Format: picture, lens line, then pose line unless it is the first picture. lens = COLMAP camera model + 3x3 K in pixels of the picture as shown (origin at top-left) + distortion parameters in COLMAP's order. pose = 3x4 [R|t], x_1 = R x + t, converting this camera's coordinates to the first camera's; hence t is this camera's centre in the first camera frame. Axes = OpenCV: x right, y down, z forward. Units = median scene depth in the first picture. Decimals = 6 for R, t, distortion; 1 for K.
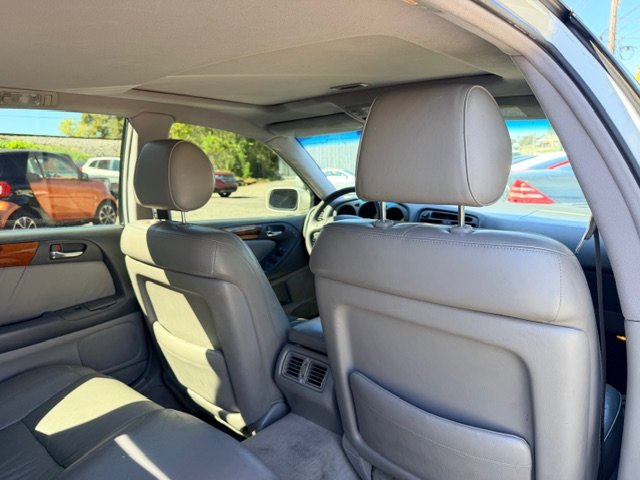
lens RADIAL K [[452.2, 0, 314.3], [0, 452.2, 227.9], [0, 0, 1]] dist [0.012298, -0.022936]
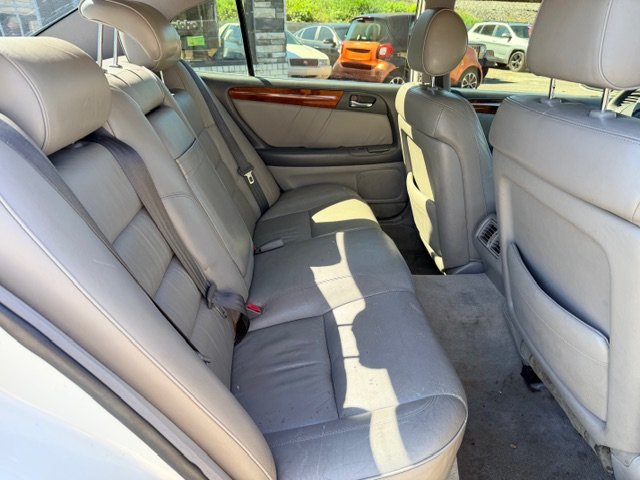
lens RADIAL K [[452.2, 0, 321.4], [0, 452.2, 239.4], [0, 0, 1]] dist [0.012298, -0.022936]
pose [[0.714819, 0.313003, -0.625351, 0.302997], [-0.117387, 0.935258, 0.333937, -0.000347], [0.689387, -0.165296, 0.705282, -0.054507]]
